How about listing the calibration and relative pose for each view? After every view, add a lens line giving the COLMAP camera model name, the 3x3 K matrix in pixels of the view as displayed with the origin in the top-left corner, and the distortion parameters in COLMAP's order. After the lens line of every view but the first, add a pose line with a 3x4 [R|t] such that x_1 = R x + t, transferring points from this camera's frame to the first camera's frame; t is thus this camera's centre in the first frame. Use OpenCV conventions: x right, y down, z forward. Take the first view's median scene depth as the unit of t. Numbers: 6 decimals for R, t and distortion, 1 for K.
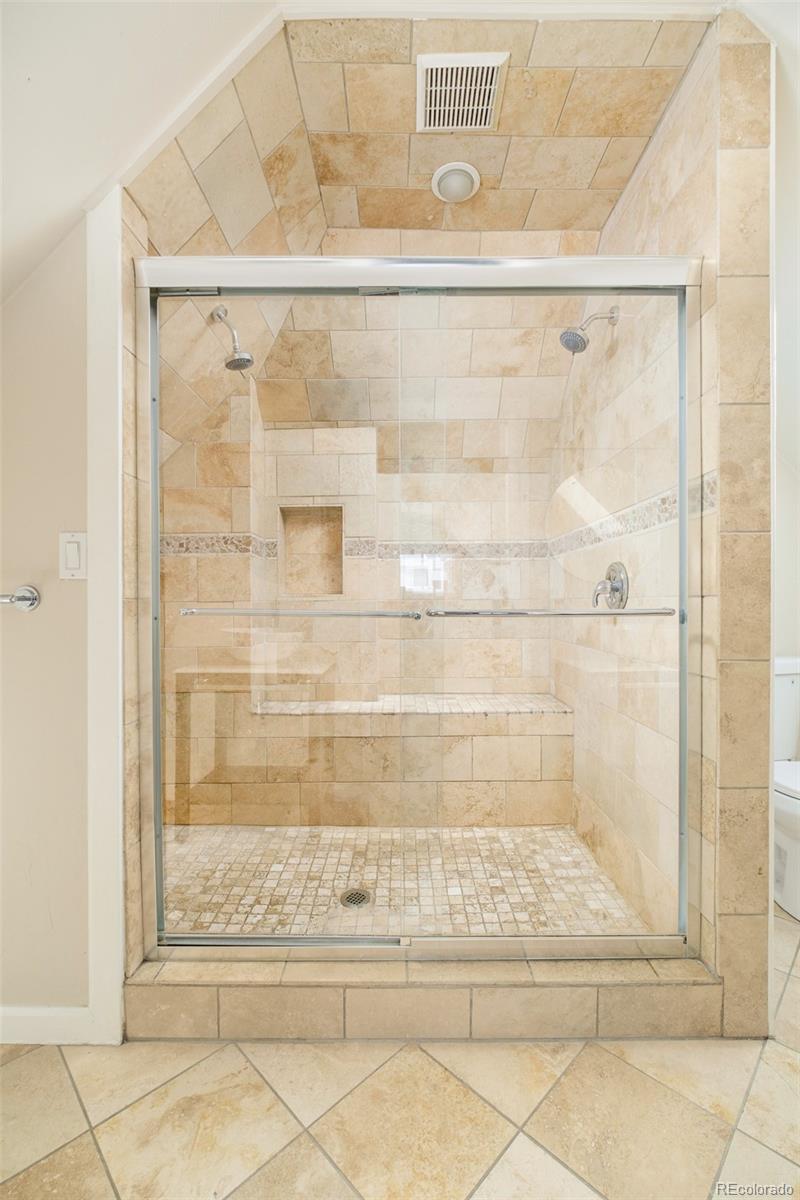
lens RADIAL K [[519.5, 0, 401.5], [0, 519.5, 600.6], [0, 0, 1]] dist [-0.003386, 0.000697]
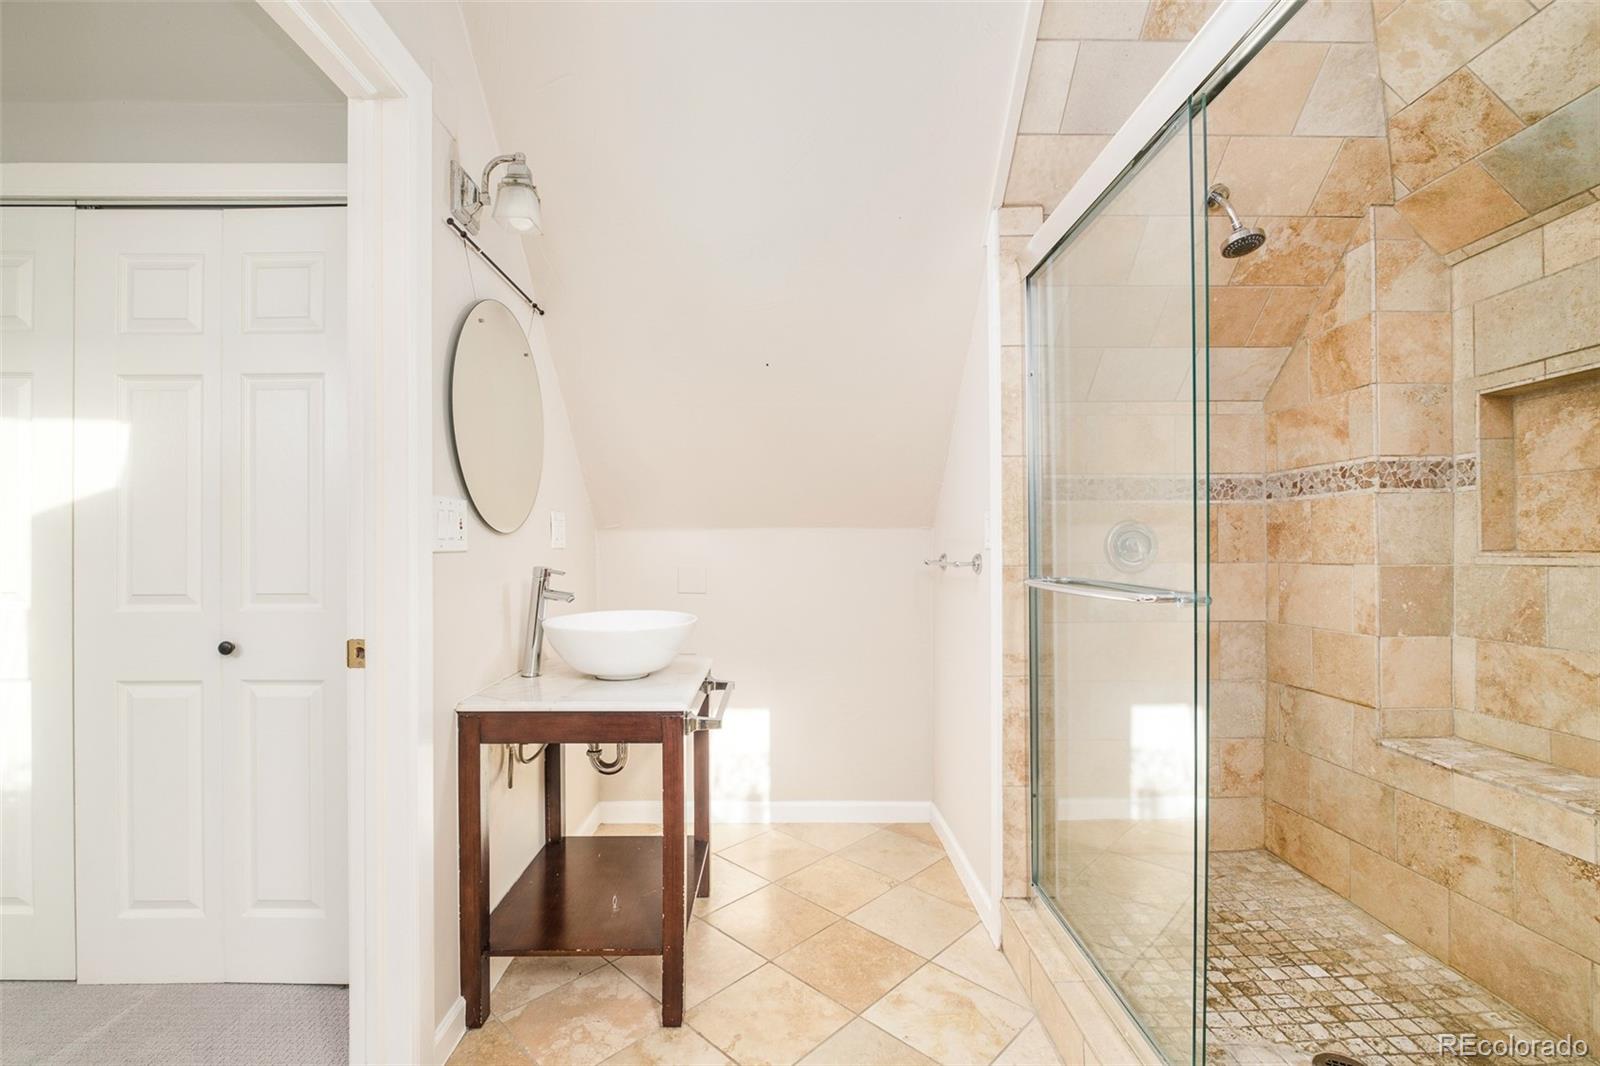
lens RADIAL K [[692.7, 0, 799.6], [0, 692.7, 542.6], [0, 0, 1]] dist [-0.003386, 0.000697]
pose [[0.026641, -0.005136, -0.999632, 0.532482], [0.008800, 0.999949, -0.004903, -0.027429], [0.999606, -0.008666, 0.026685, 0.277415]]
